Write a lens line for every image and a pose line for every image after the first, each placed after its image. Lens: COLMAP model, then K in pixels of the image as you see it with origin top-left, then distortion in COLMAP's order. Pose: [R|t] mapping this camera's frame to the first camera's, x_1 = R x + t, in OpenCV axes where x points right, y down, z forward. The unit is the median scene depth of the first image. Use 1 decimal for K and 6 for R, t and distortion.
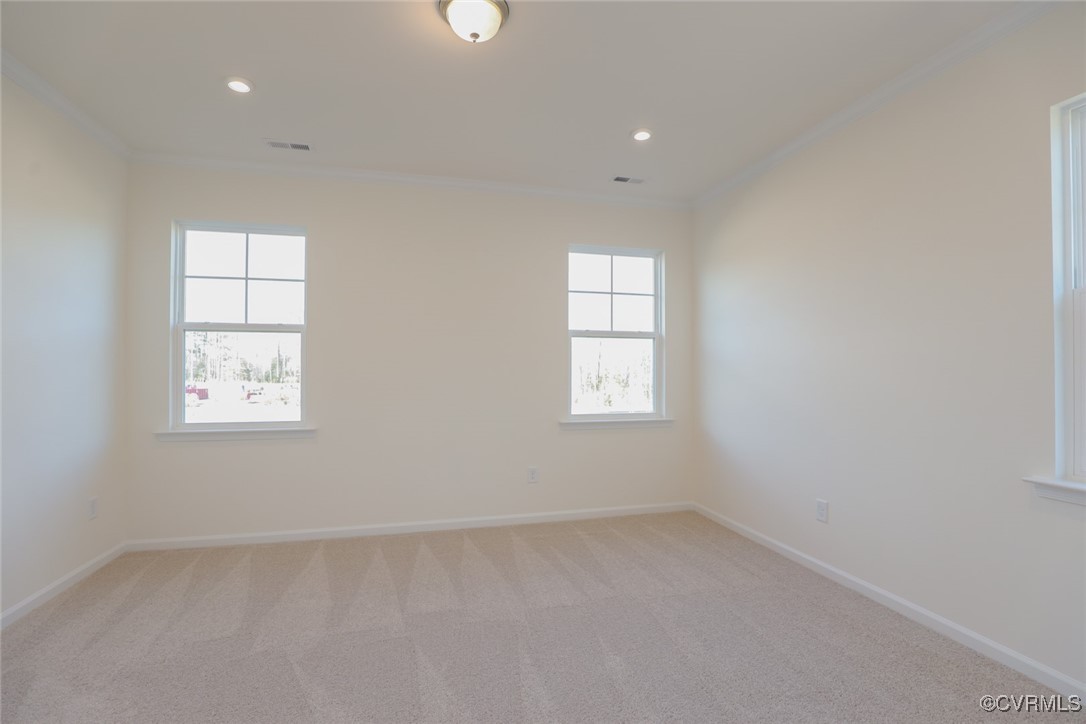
lens RADIAL K [[496.9, 0, 544.1], [0, 496.9, 365.7], [0, 0, 1]] dist [-0.029040, 0.001115]
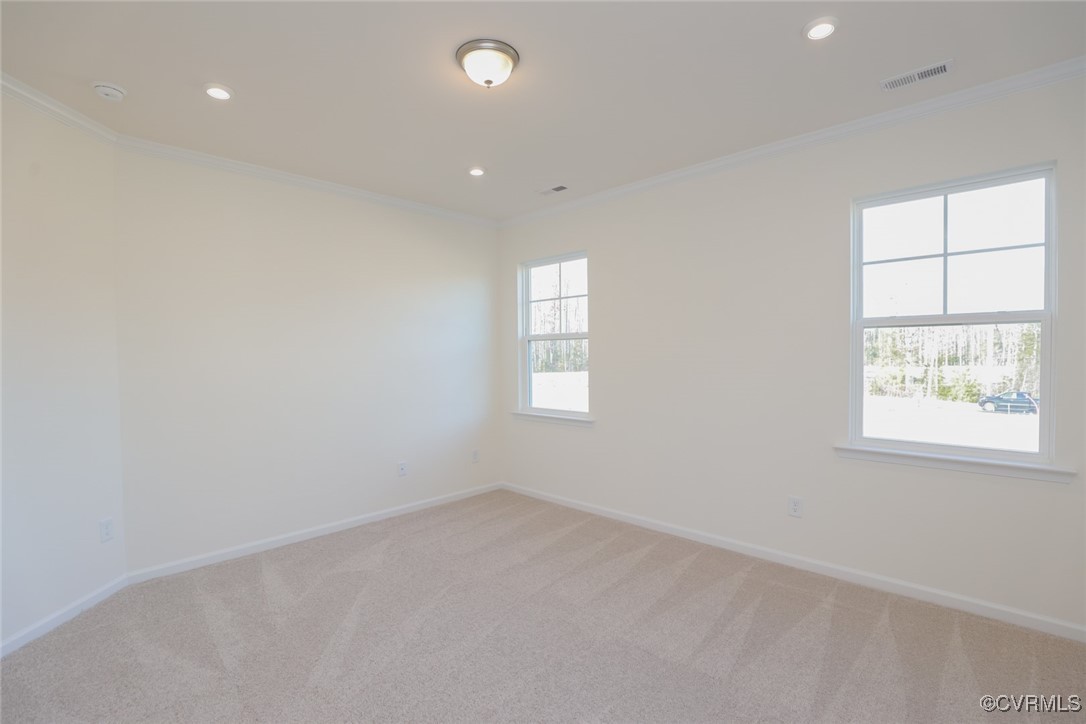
lens RADIAL K [[496.9, 0, 544.1], [0, 496.9, 365.7], [0, 0, 1]] dist [-0.029040, 0.001115]
pose [[0.521343, 0.012013, -0.853263, 0.481436], [0.016976, 0.999557, 0.024445, -0.033782], [0.853178, -0.027229, 0.520908, 0.283210]]
